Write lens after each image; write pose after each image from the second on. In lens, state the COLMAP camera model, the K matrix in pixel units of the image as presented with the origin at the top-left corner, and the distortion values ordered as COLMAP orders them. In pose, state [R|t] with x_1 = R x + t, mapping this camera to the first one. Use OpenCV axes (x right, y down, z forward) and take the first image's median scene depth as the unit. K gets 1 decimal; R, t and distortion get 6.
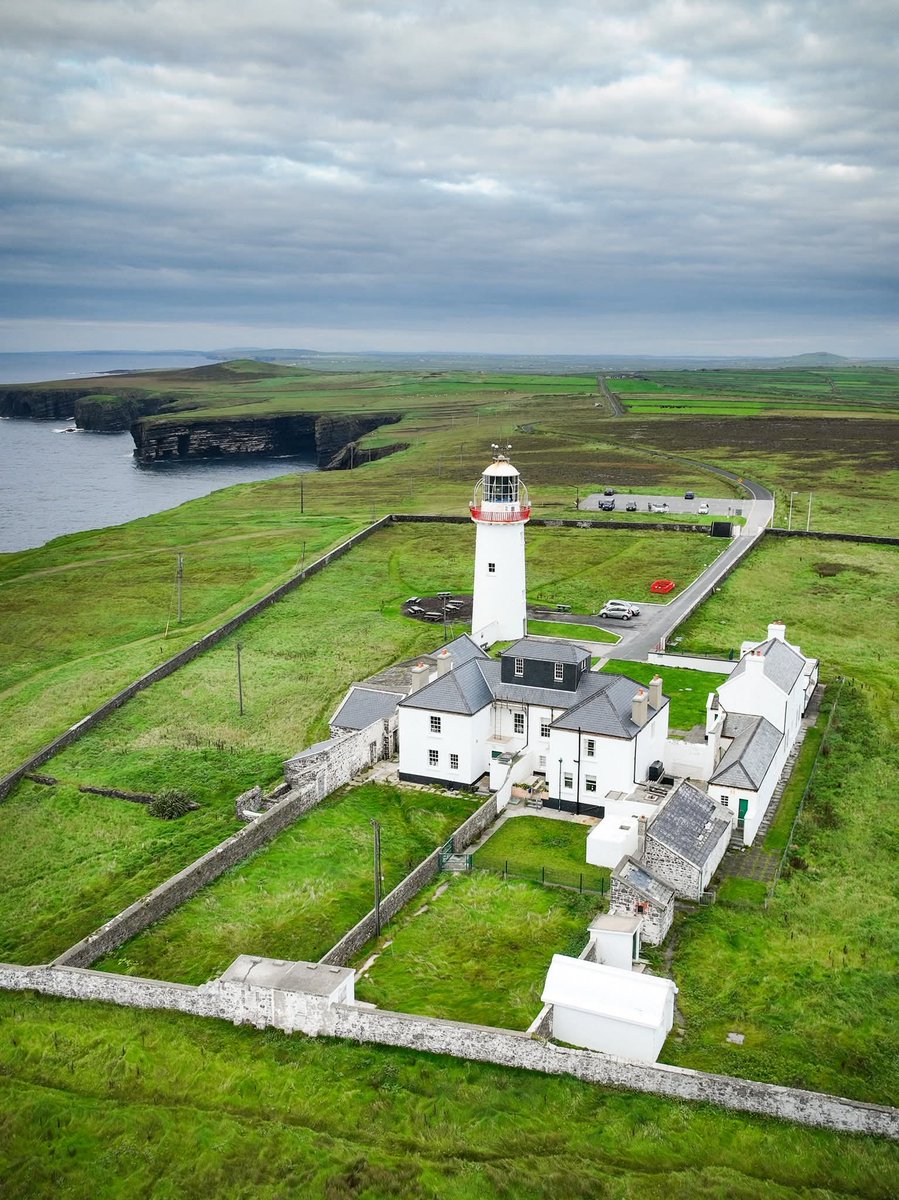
lens RADIAL K [[1132.7, 0, 449.1], [0, 1132.7, 600.0], [0, 0, 1]] dist [-0.047476, 0.000000]
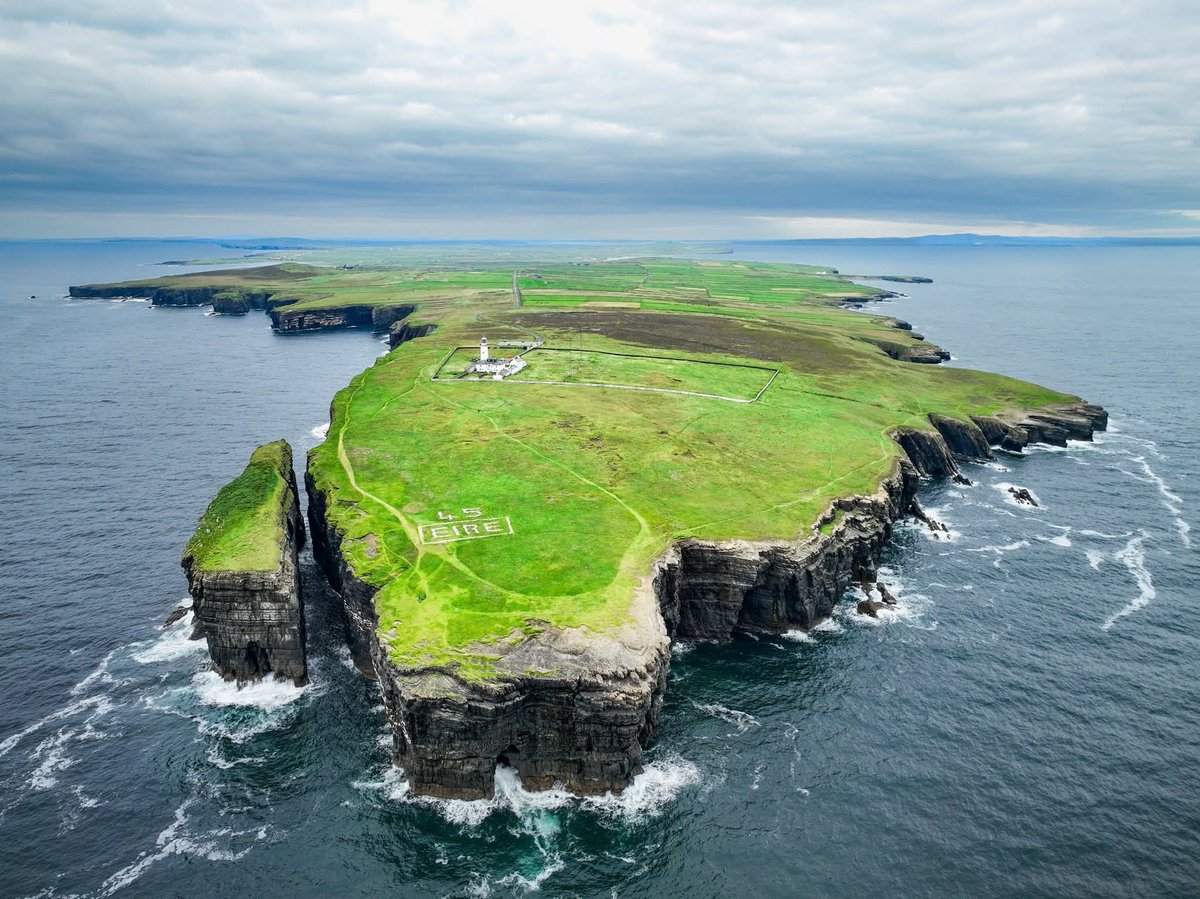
lens RADIAL K [[857.5, 0, 599.3], [0, 857.5, 450.2], [0, 0, 1]] dist [0.007450, 0.004140]
pose [[0.976373, -0.053105, 0.209466, -0.054316], [0.046619, 0.998271, 0.035788, 0.056321], [-0.211005, -0.025177, 0.977161, -0.583603]]
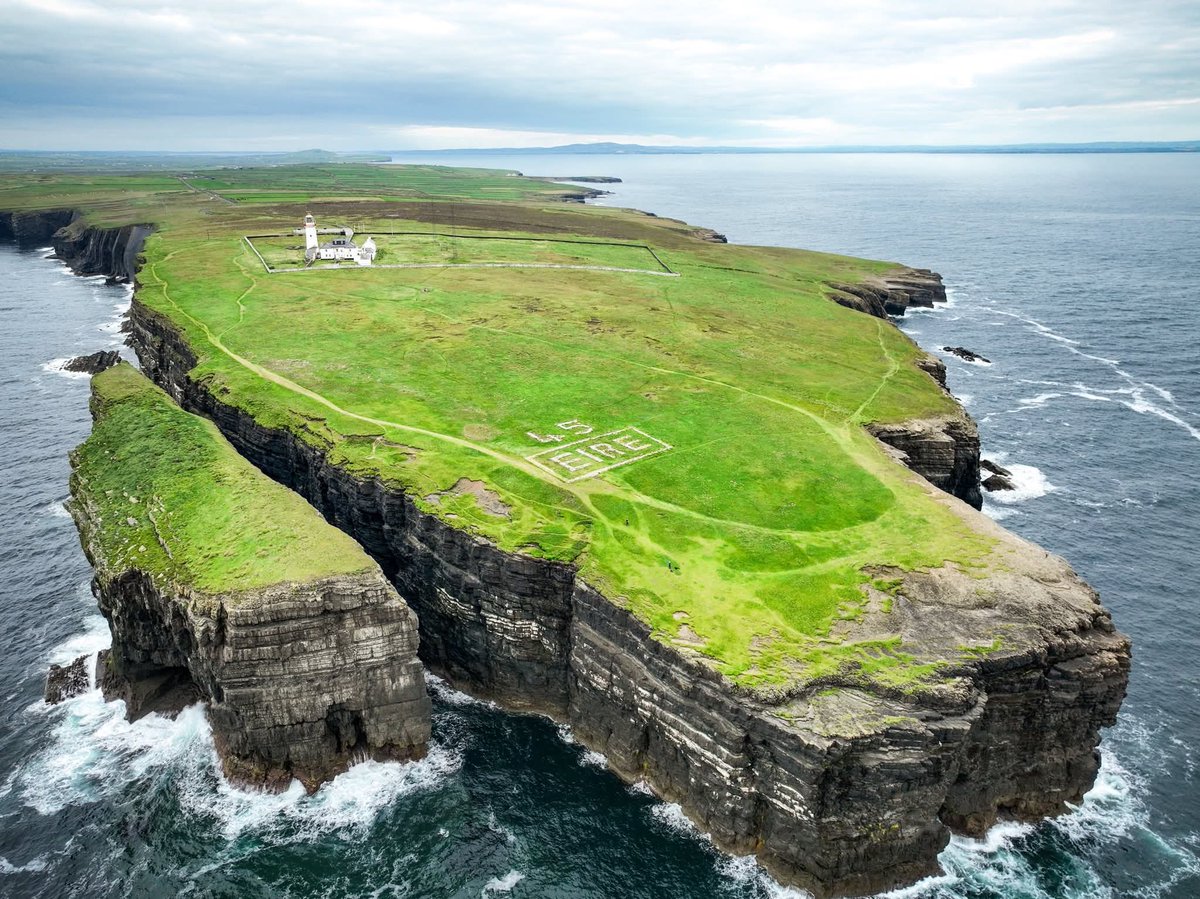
lens RADIAL K [[857.5, 0, 598.2], [0, 857.5, 448.0], [0, 0, 1]] dist [0.007450, 0.004140]
pose [[0.815327, -0.194614, 0.545314, -0.163797], [0.127414, 0.979039, 0.158900, 0.062390], [-0.564808, -0.060075, 0.823033, -0.404835]]
